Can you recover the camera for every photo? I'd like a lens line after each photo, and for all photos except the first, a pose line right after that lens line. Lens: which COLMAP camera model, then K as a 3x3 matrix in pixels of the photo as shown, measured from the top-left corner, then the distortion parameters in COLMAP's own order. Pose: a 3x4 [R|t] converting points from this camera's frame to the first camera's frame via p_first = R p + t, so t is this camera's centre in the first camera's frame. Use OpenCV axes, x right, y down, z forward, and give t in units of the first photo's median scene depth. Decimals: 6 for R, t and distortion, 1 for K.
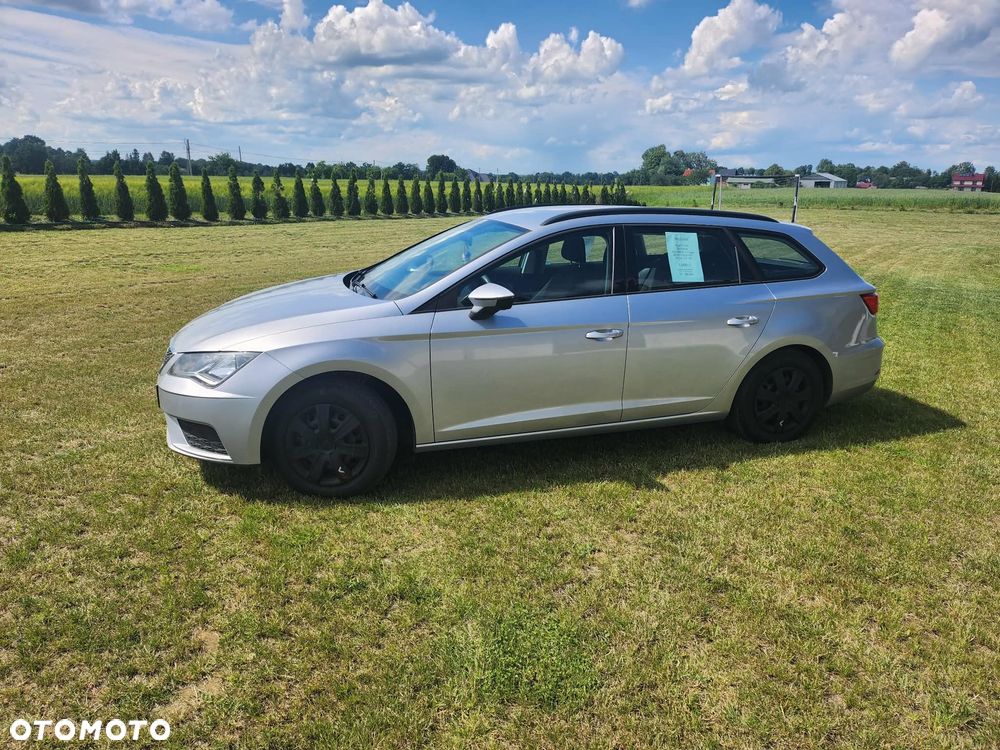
lens RADIAL K [[703.9, 0, 500.0], [0, 703.9, 375.0], [0, 0, 1]] dist [0.079435, -0.083658]
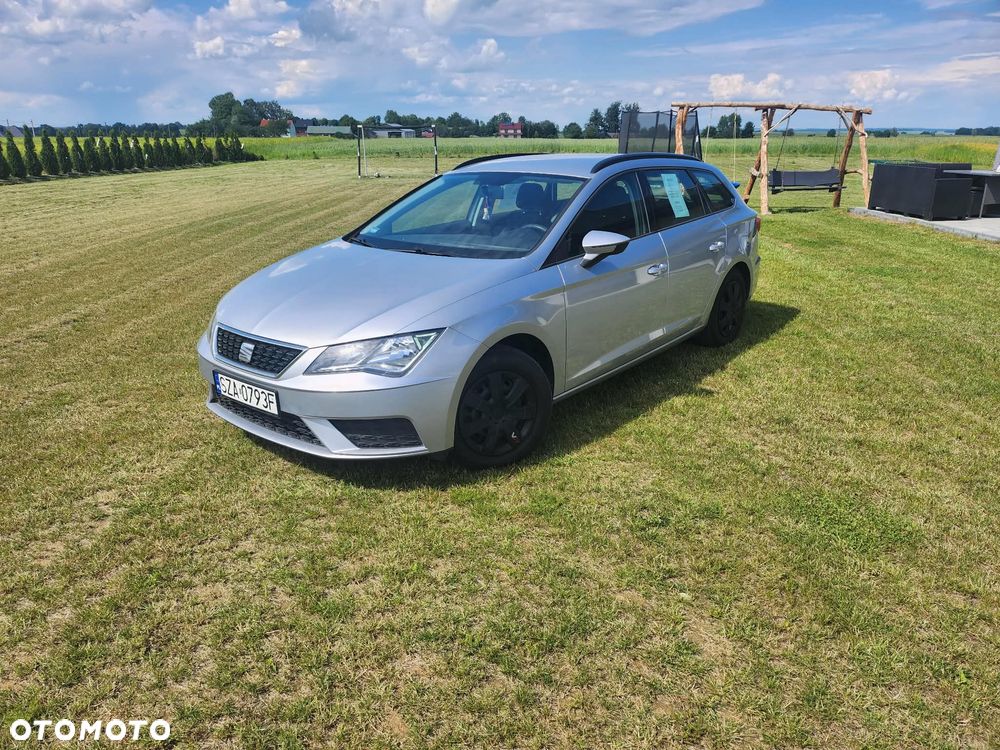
lens RADIAL K [[703.1, 0, 491.7], [0, 703.1, 386.6], [0, 0, 1]] dist [0.077150, -0.080384]
pose [[0.850744, -0.196697, 0.487386, -0.101951], [0.158582, 0.980177, 0.118765, -0.007684], [-0.501085, -0.023748, 0.865072, 0.023677]]
